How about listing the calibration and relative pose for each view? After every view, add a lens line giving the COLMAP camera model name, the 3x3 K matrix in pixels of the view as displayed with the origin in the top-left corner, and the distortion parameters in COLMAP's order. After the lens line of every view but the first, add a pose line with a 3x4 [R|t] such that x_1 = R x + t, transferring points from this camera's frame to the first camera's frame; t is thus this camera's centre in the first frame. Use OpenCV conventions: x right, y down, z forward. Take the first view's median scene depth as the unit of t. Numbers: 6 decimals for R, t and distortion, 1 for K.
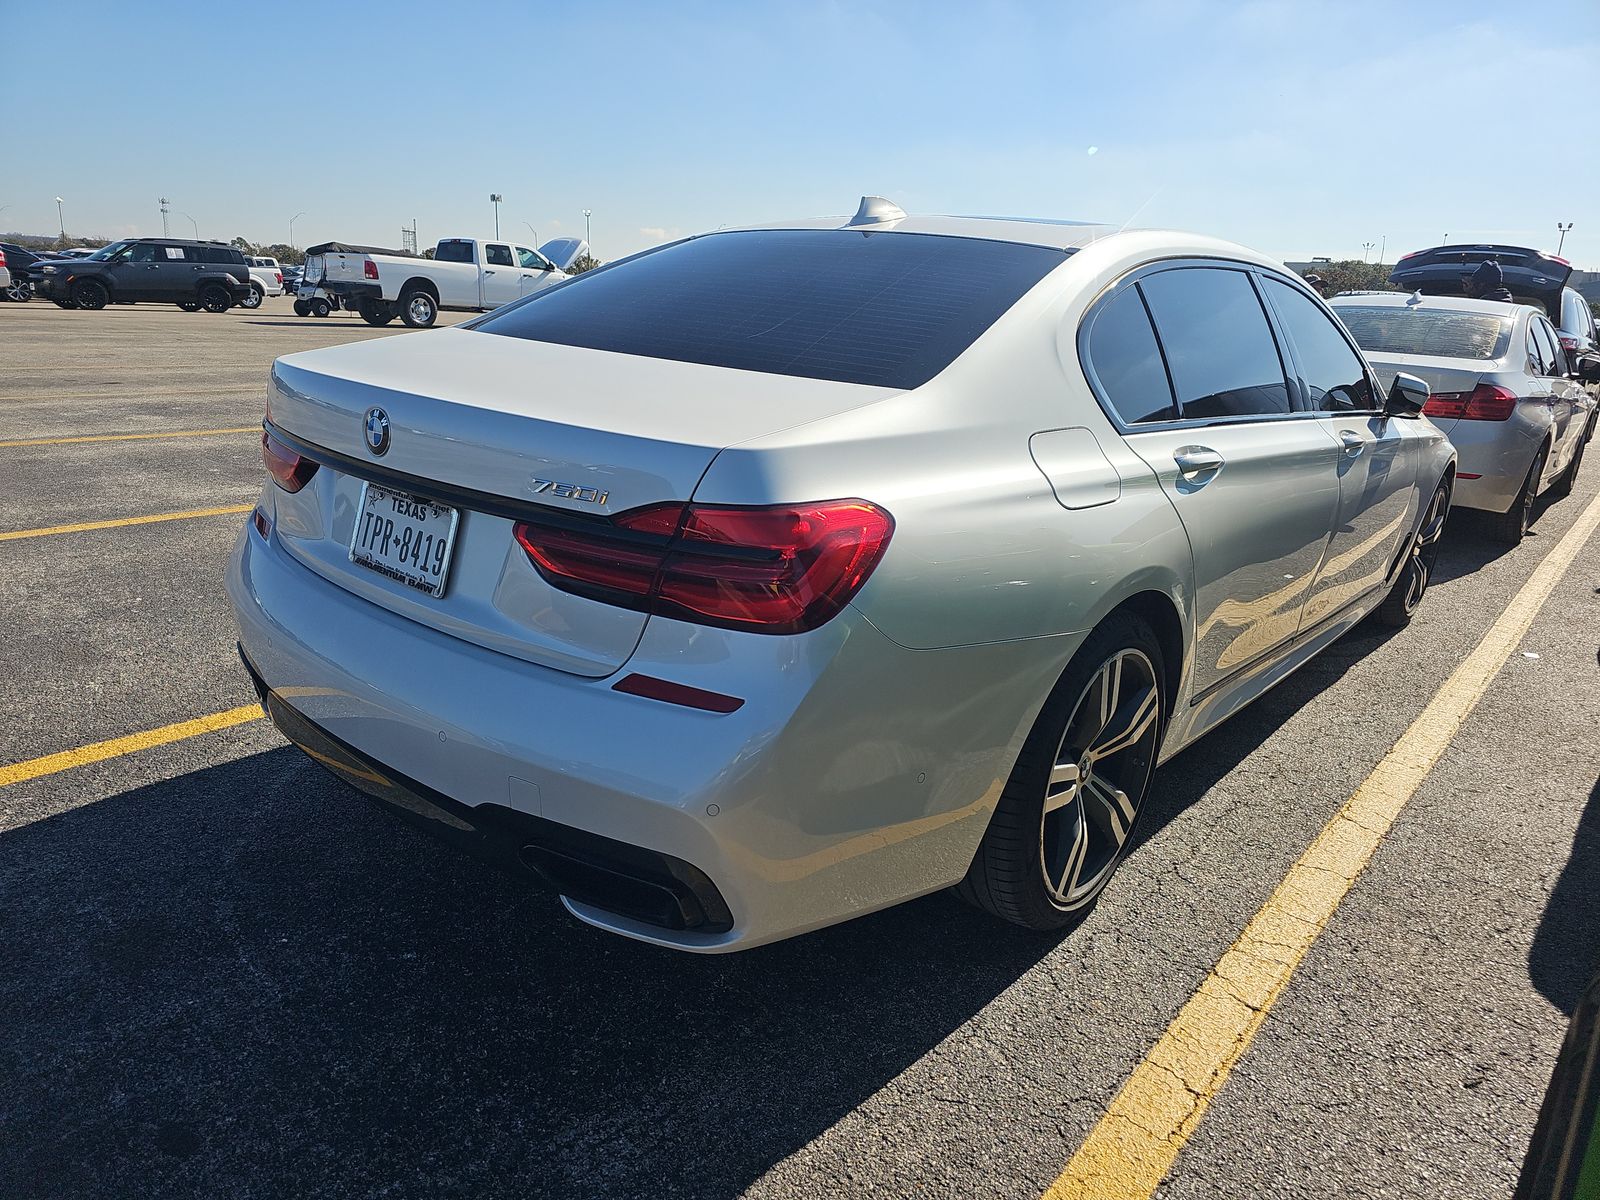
lens RADIAL K [[1107.0, 0, 799.8], [0, 1107.0, 633.8], [0, 0, 1]] dist [0.008418, 0.002943]
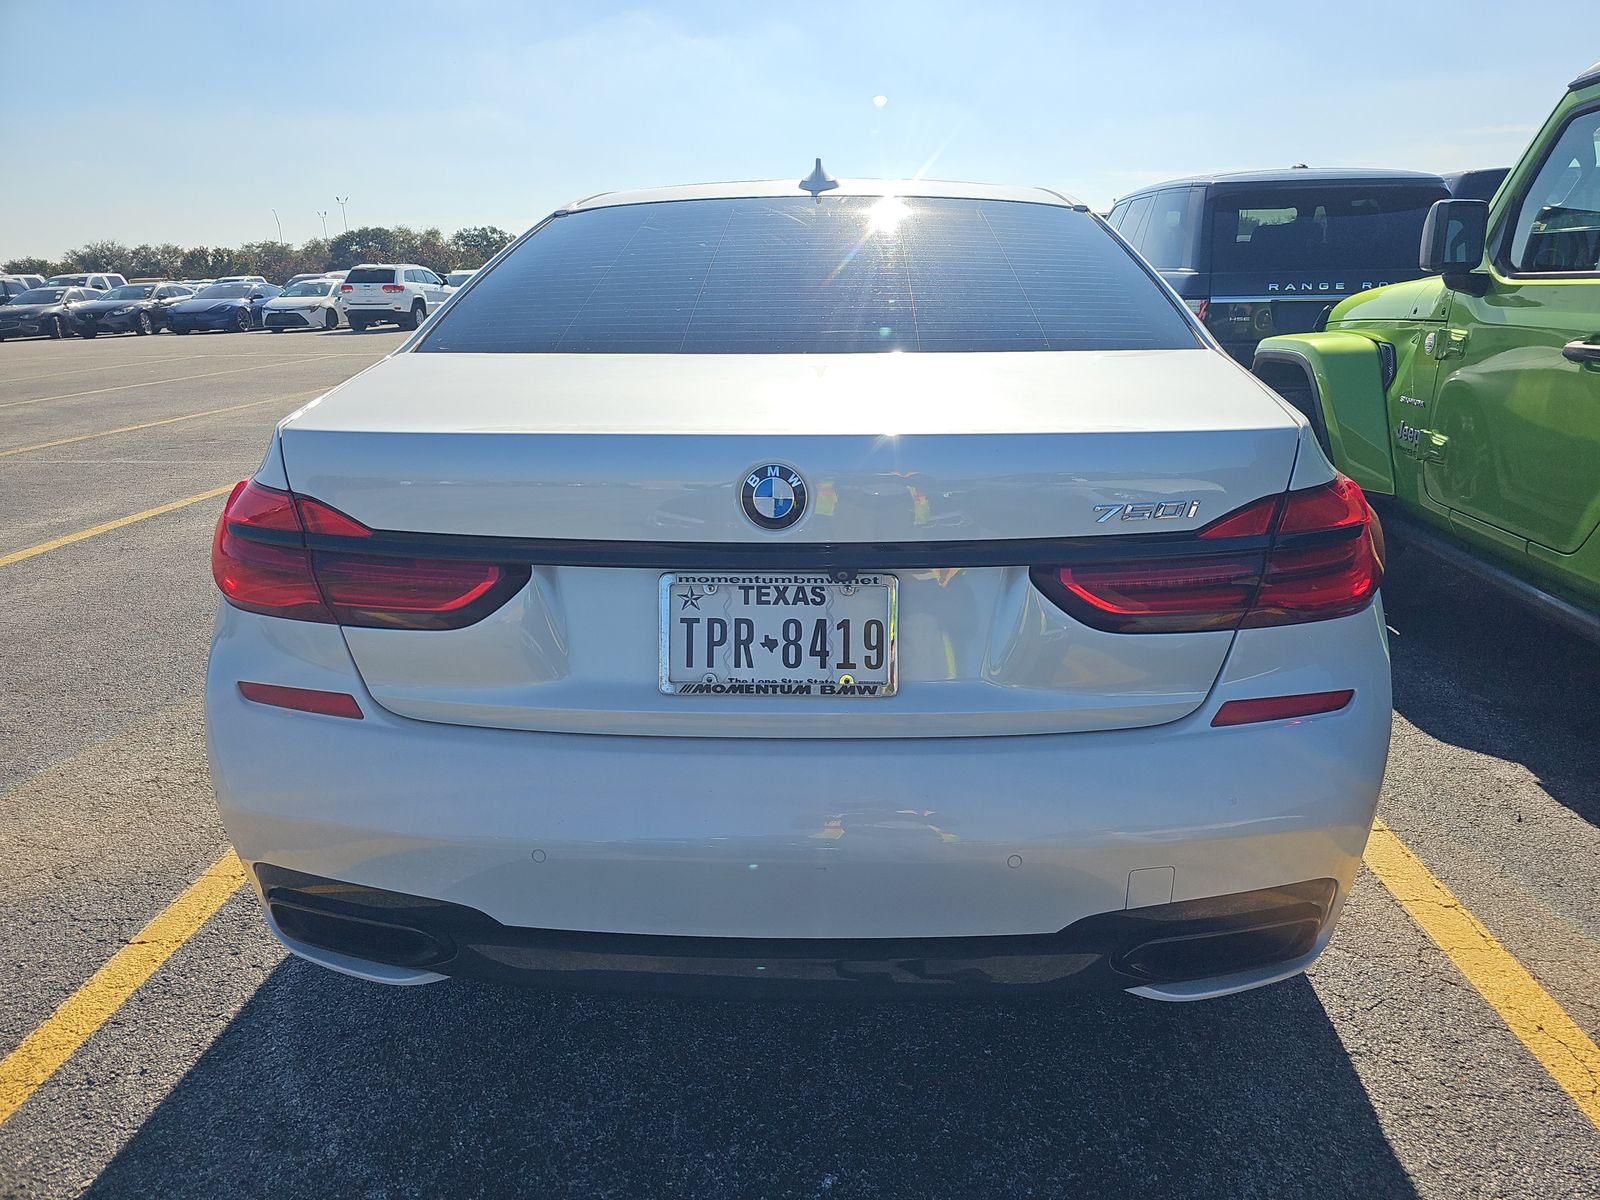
lens RADIAL K [[1079.1, 0, 799.4], [0, 1079.1, 585.7], [0, 0, 1]] dist [0.053506, -0.063431]
pose [[0.769813, -0.245303, 0.589250, -0.754209], [0.248330, 0.965567, 0.077538, -0.169591], [-0.587980, 0.086639, 0.804222, 0.421811]]
